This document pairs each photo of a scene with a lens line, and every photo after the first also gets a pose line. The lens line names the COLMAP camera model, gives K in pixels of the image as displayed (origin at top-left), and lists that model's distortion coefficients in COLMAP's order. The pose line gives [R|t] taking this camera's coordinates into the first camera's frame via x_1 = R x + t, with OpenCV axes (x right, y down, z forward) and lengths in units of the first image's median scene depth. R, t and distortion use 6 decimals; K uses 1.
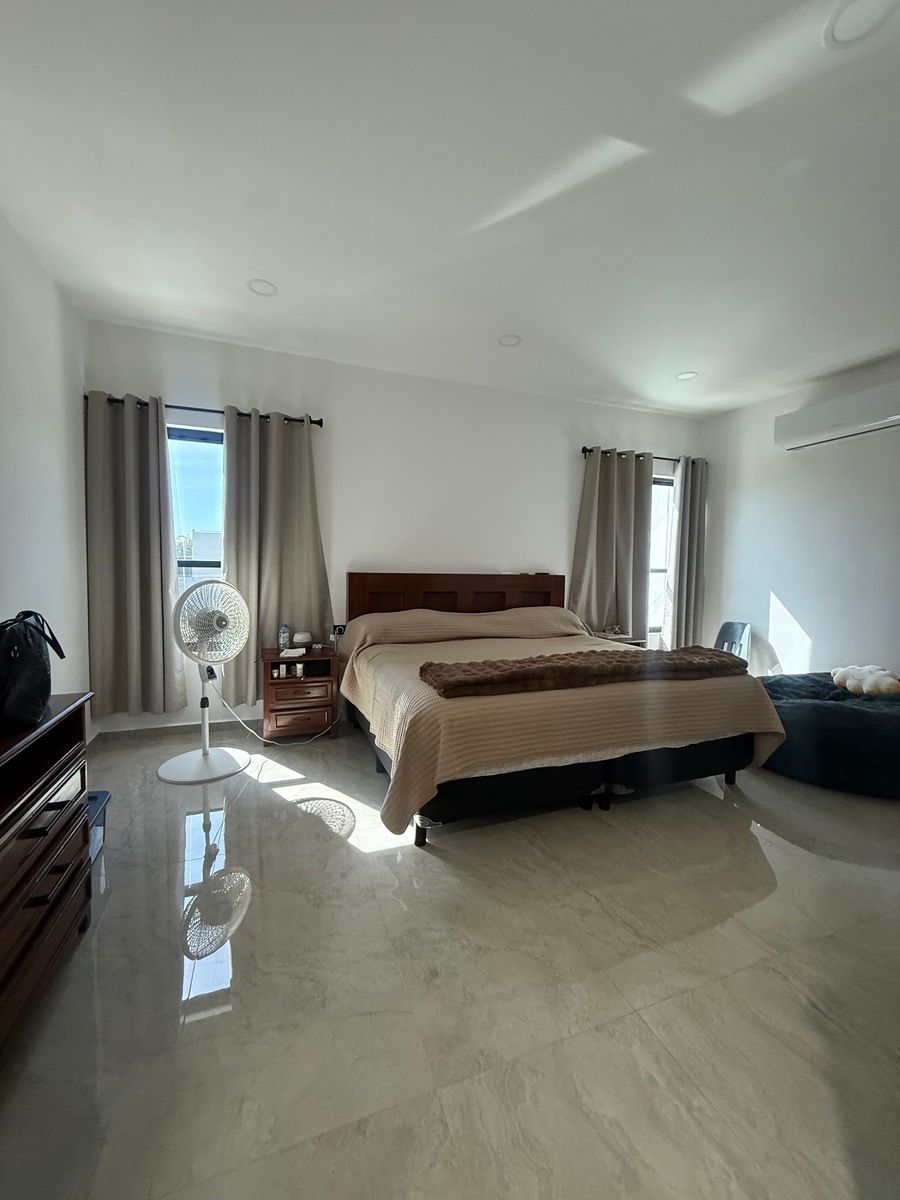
lens RADIAL K [[479.0, 0, 453.6], [0, 479.0, 599.7], [0, 0, 1]] dist [0.001213, -0.000244]
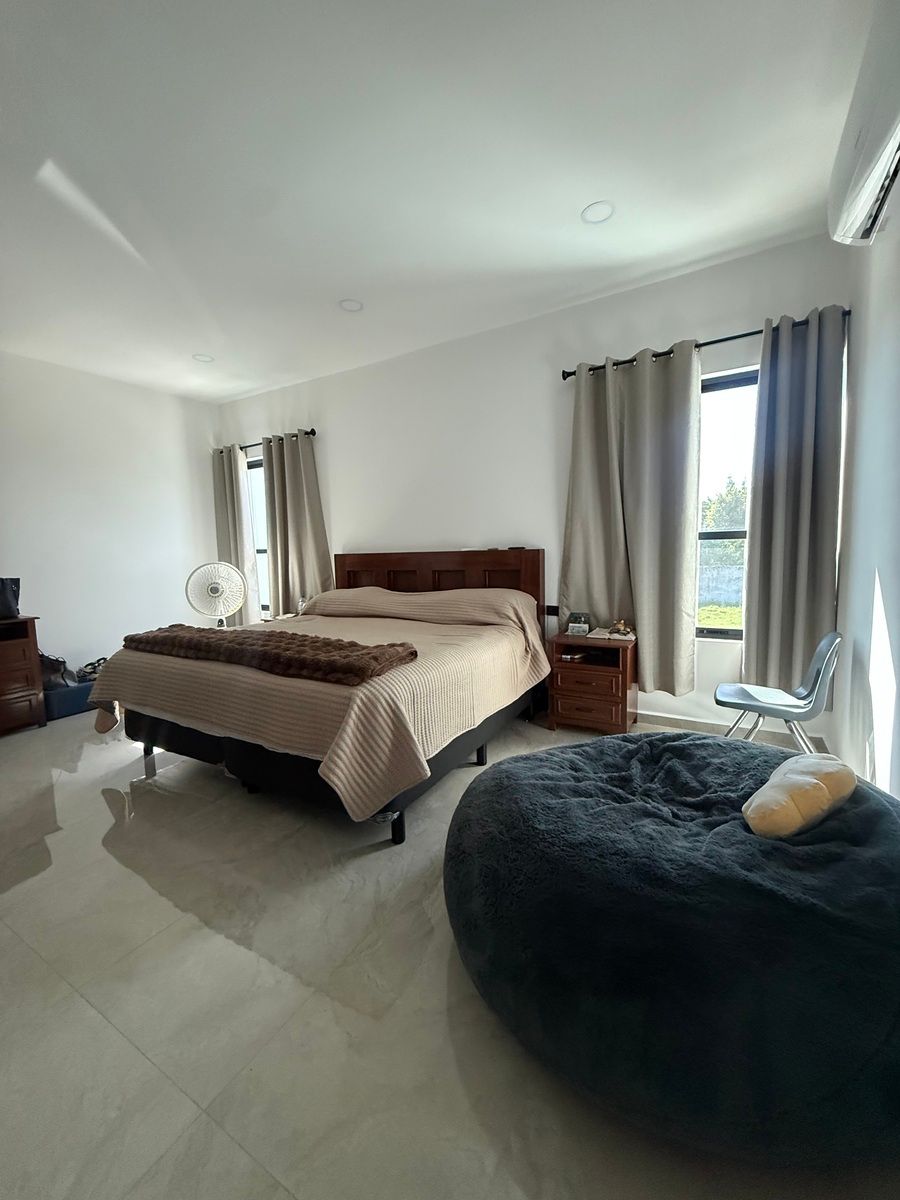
lens RADIAL K [[479.0, 0, 451.8], [0, 479.0, 598.9], [0, 0, 1]] dist [0.001213, -0.000244]
pose [[0.630893, 0.044352, -0.774601, 0.785655], [-0.016570, 0.998907, 0.043700, -0.002213], [0.775693, -0.014735, 0.630938, 0.426150]]
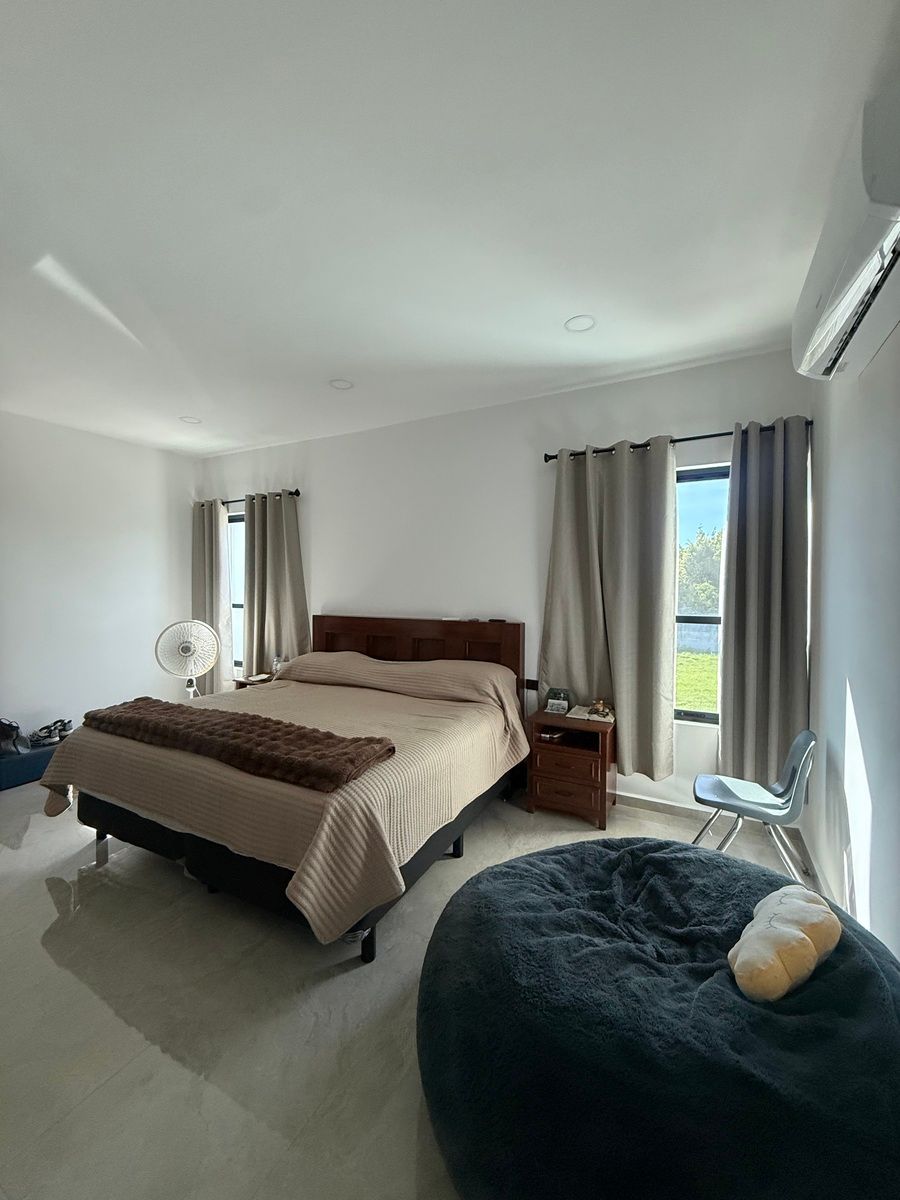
lens RADIAL K [[479.0, 0, 451.9], [0, 479.0, 597.7], [0, 0, 1]] dist [0.001213, -0.000244]
pose [[0.665525, 0.003453, -0.746368, 0.778095], [-0.044230, 0.998414, -0.034820, -0.064283], [0.745064, 0.056185, 0.664623, 0.424132]]
